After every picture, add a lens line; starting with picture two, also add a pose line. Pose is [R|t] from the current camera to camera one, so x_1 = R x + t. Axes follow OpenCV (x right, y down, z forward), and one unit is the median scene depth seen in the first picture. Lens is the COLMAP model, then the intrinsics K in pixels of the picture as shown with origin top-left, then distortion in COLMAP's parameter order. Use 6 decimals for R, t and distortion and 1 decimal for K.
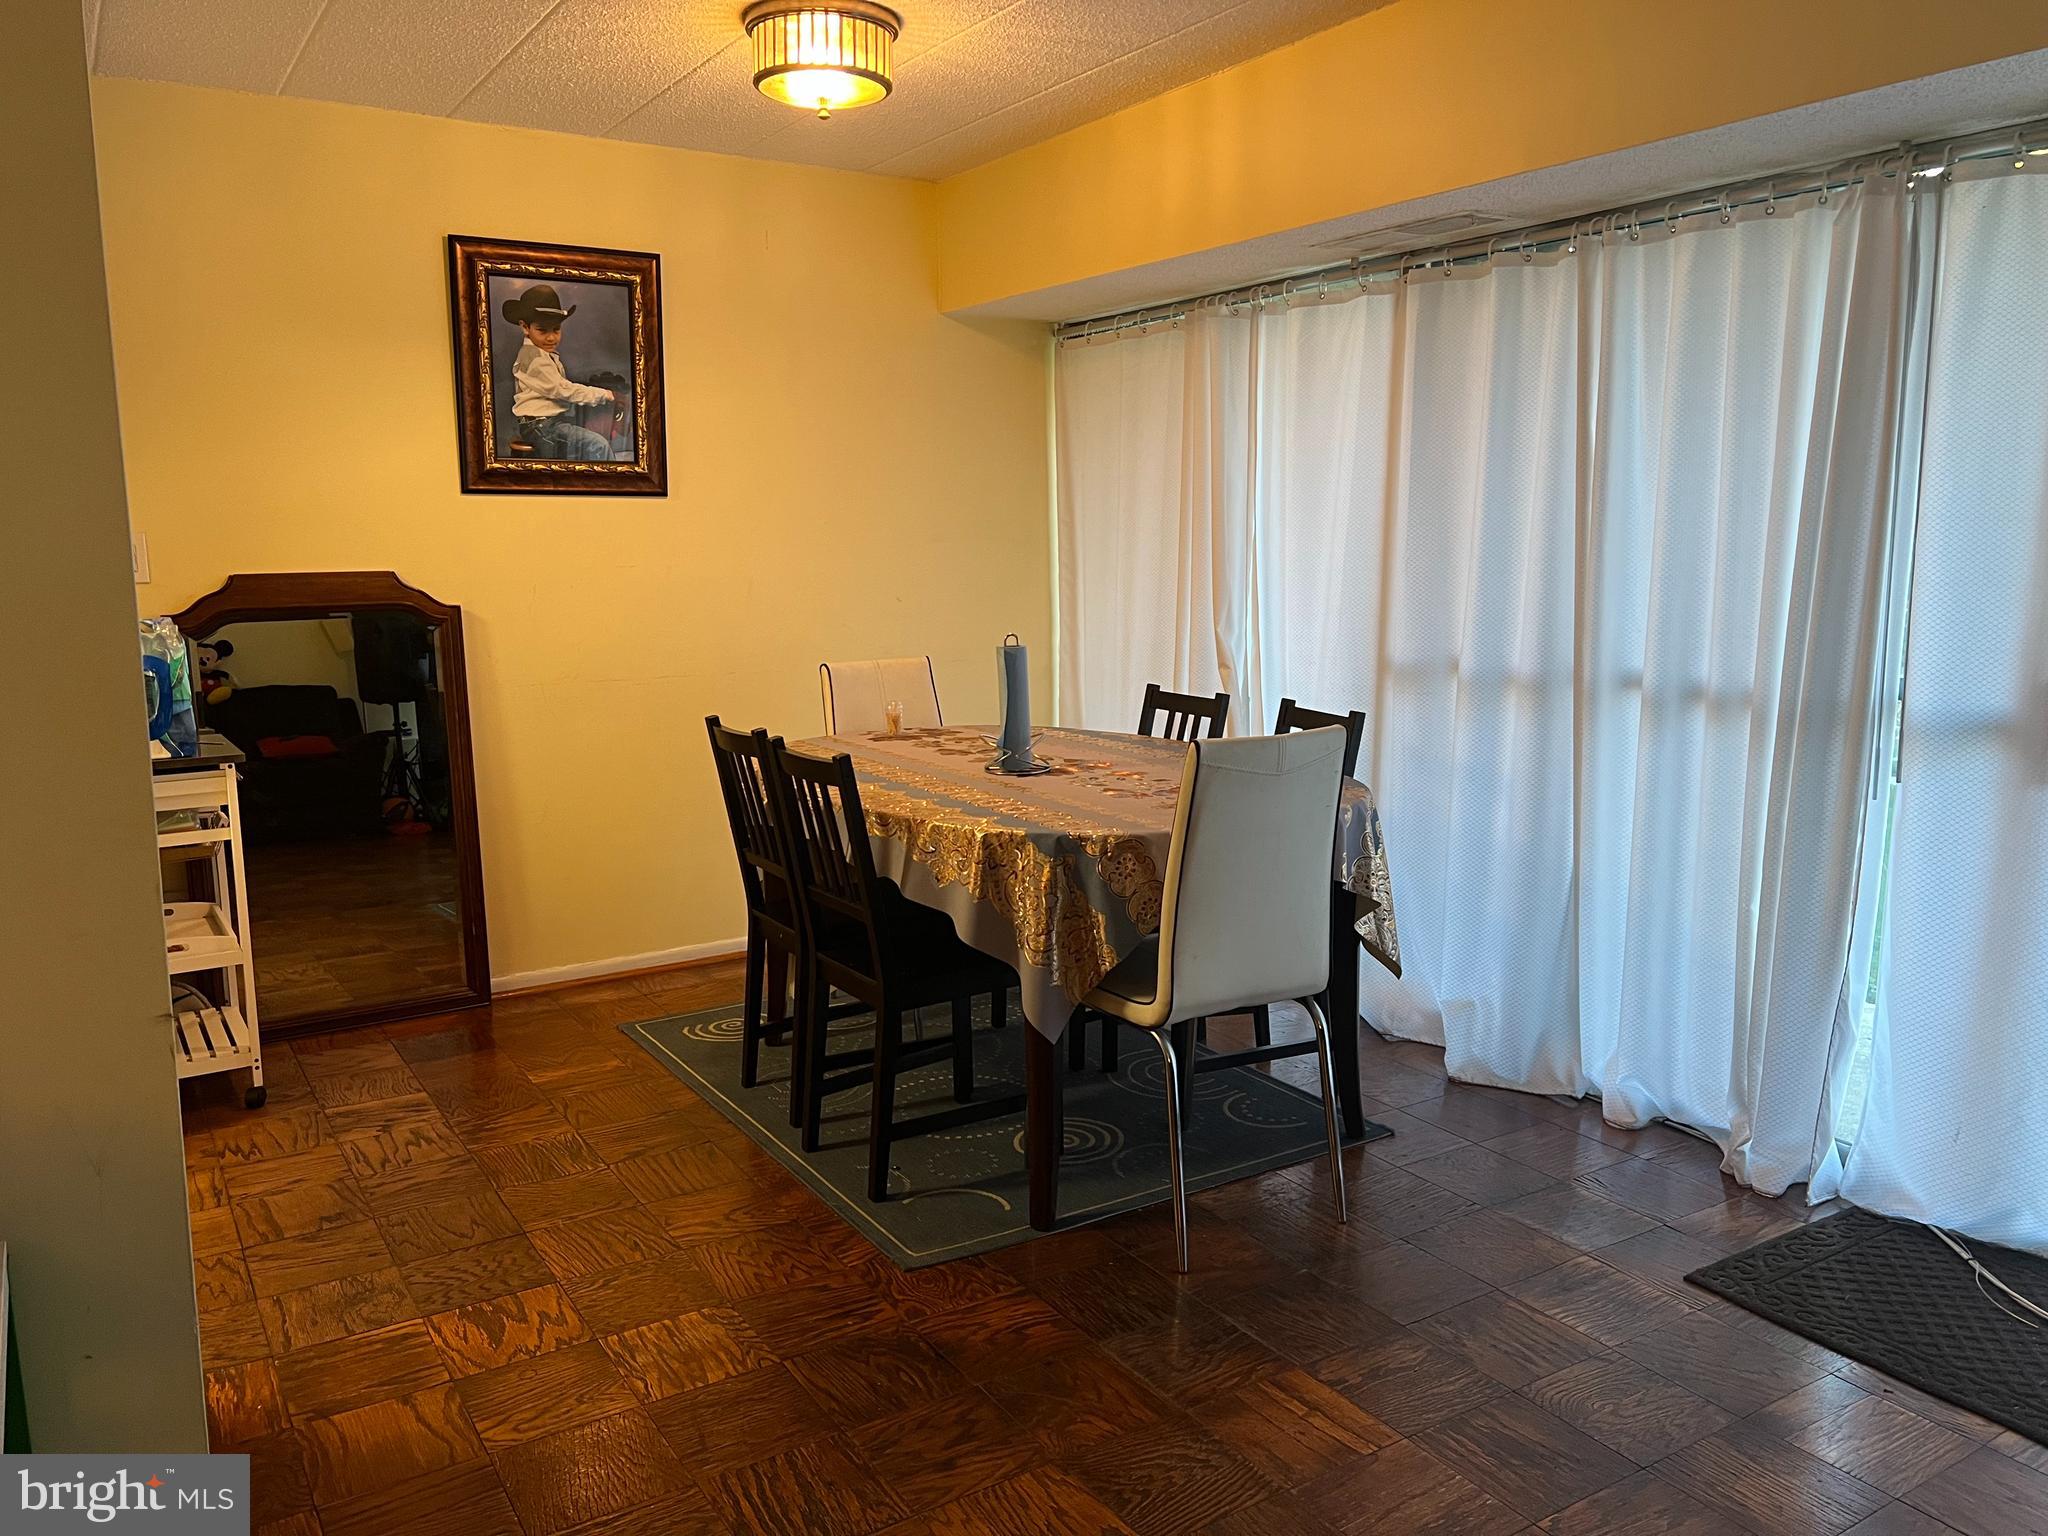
lens RADIAL K [[1536.6, 0, 1014.2], [0, 1536.6, 764.5], [0, 0, 1]] dist [0.061920, -0.073685]
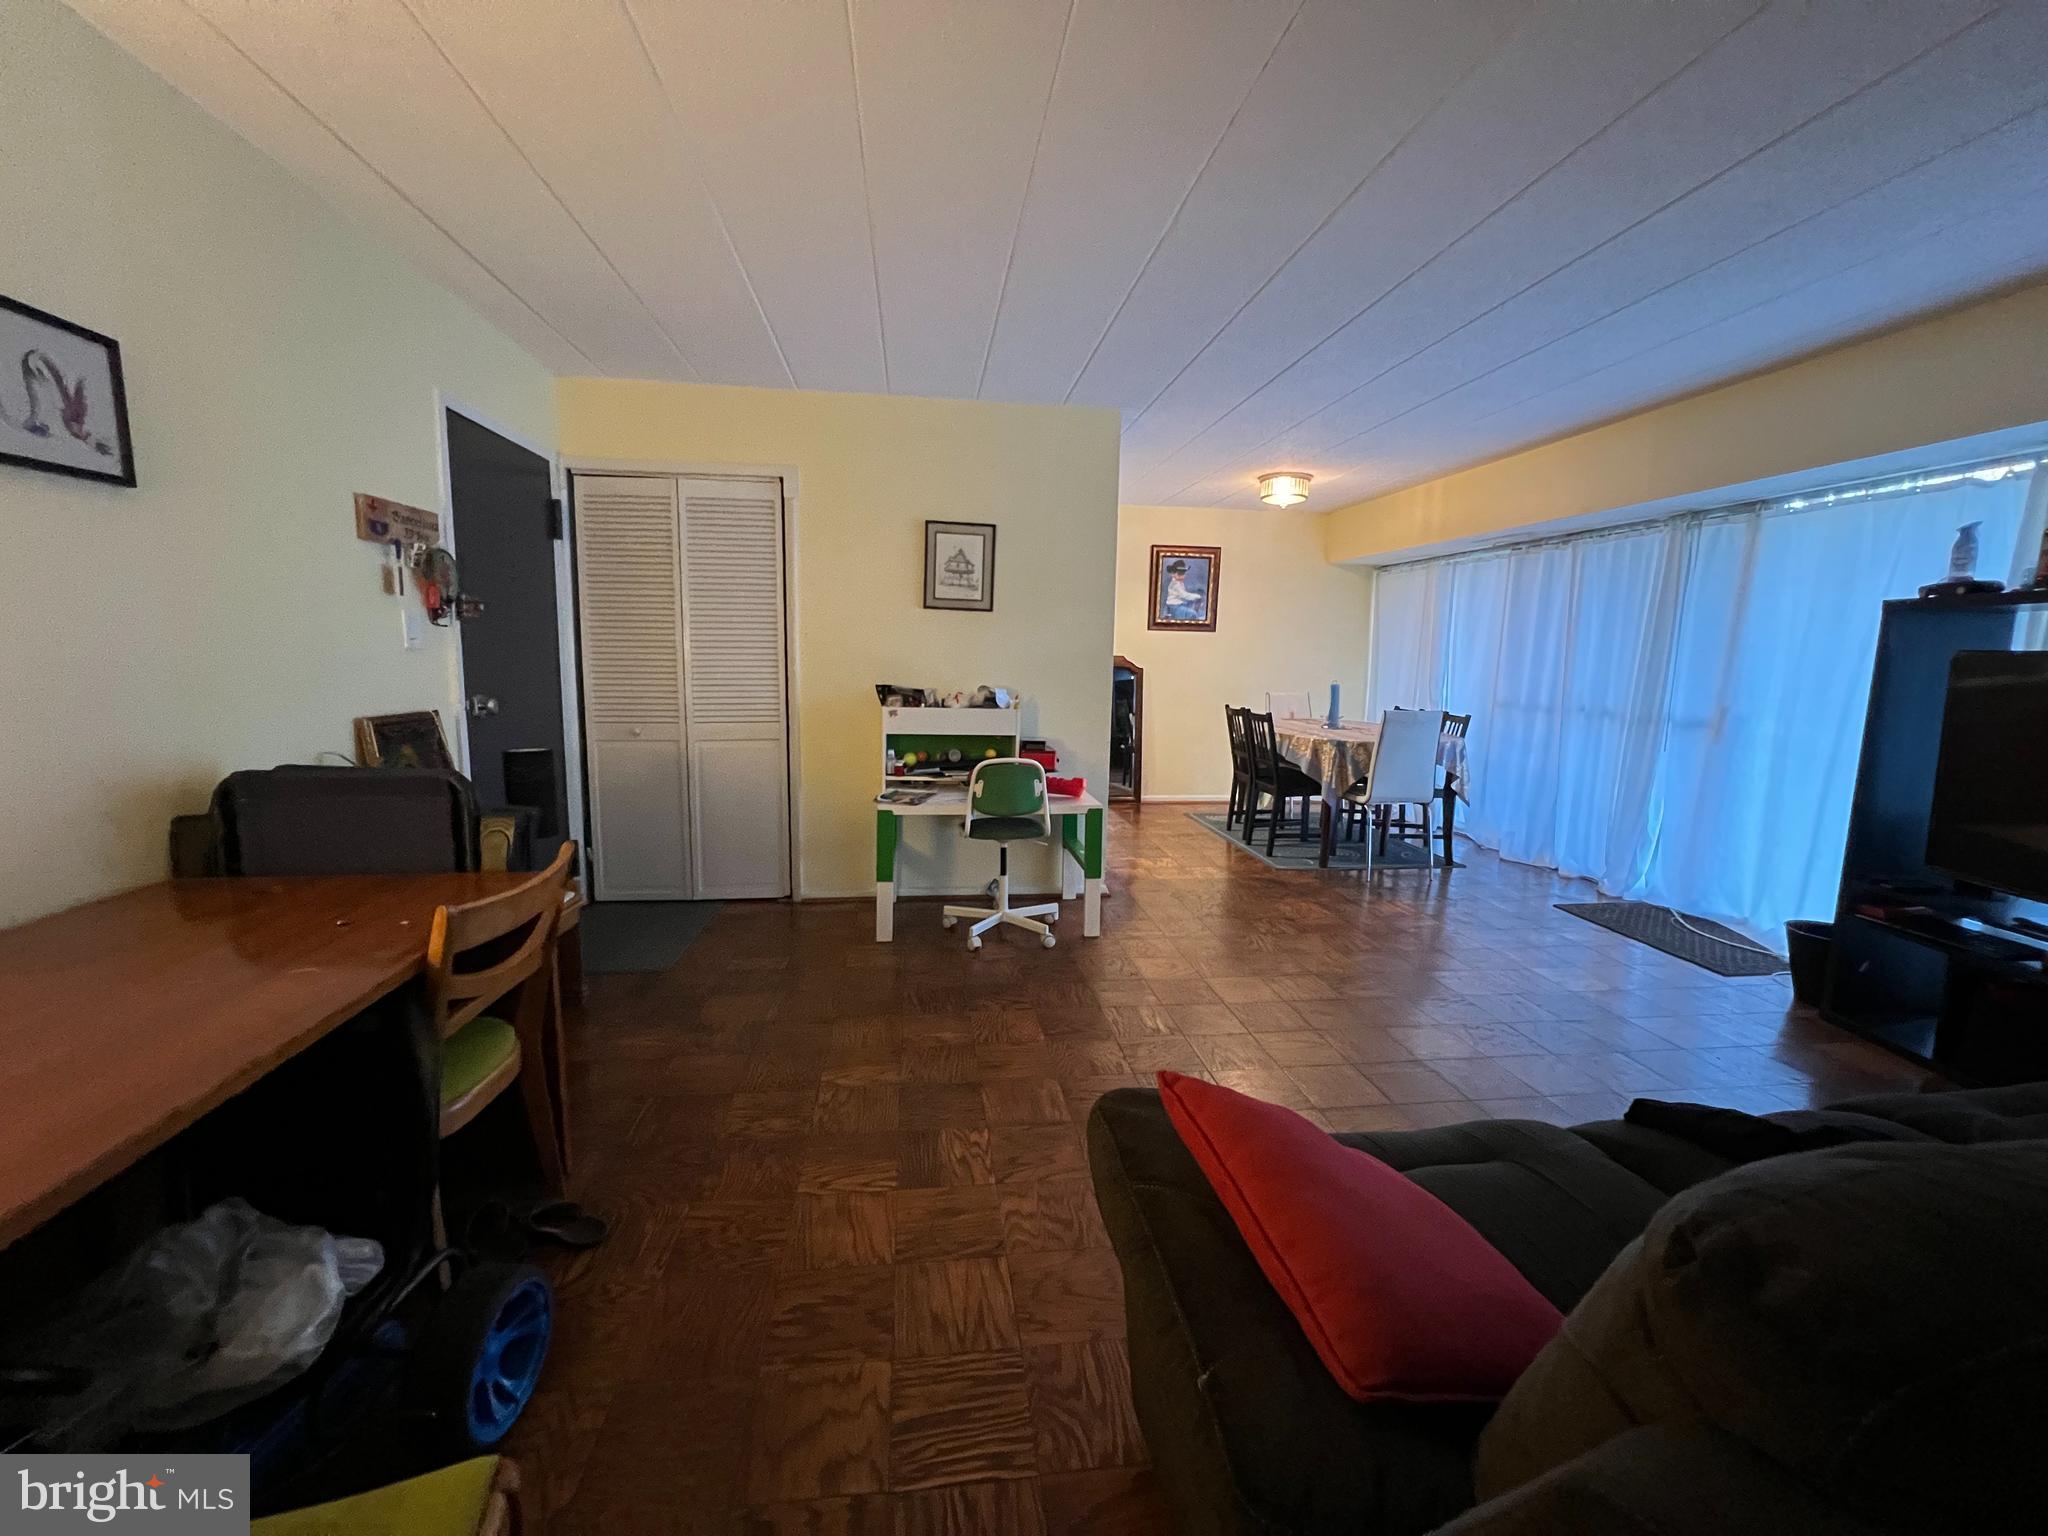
lens RADIAL K [[818.6, 0, 1021.9], [0, 818.6, 755.6], [0, 0, 1]] dist [-0.002979, 0.000433]
pose [[0.909701, 0.078710, -0.407736, 0.103657], [-0.088813, 0.996031, -0.005876, 0.119008], [0.405656, 0.041558, 0.913081, -0.648277]]
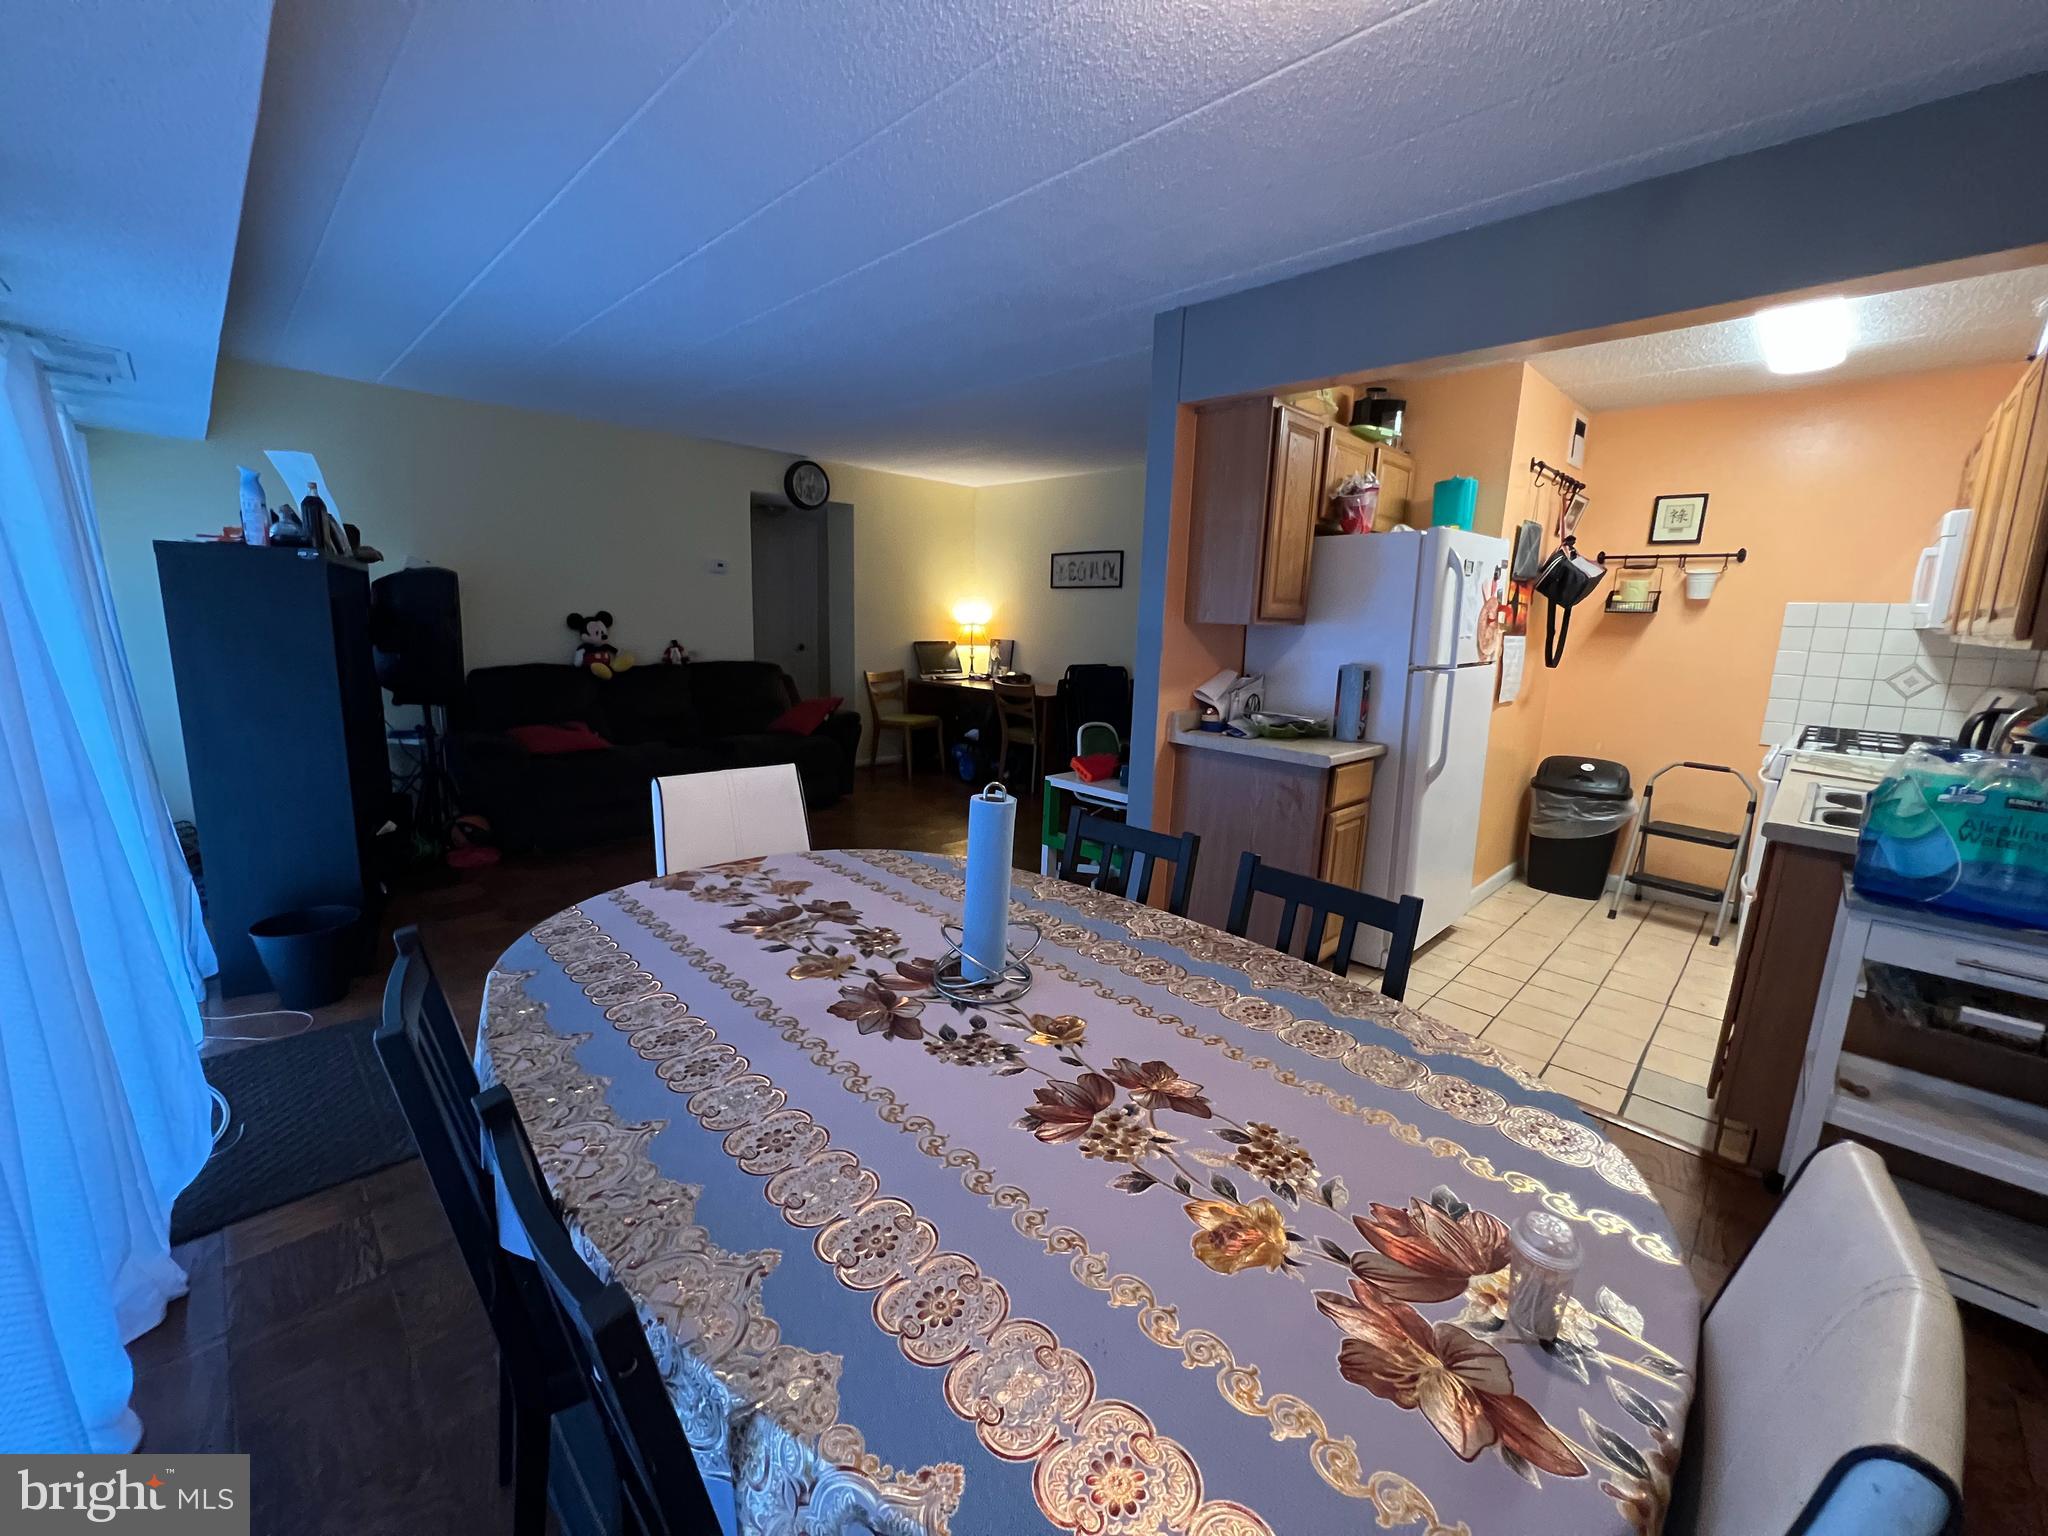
lens RADIAL K [[818.6, 0, 1014.9], [0, 818.6, 761.2], [0, 0, 1]] dist [-0.002979, 0.000433]
pose [[-0.974518, 0.015711, -0.223756, 0.066438], [-0.059341, 0.943945, 0.324724, -0.210432], [0.216316, 0.329728, -0.918960, 1.337332]]
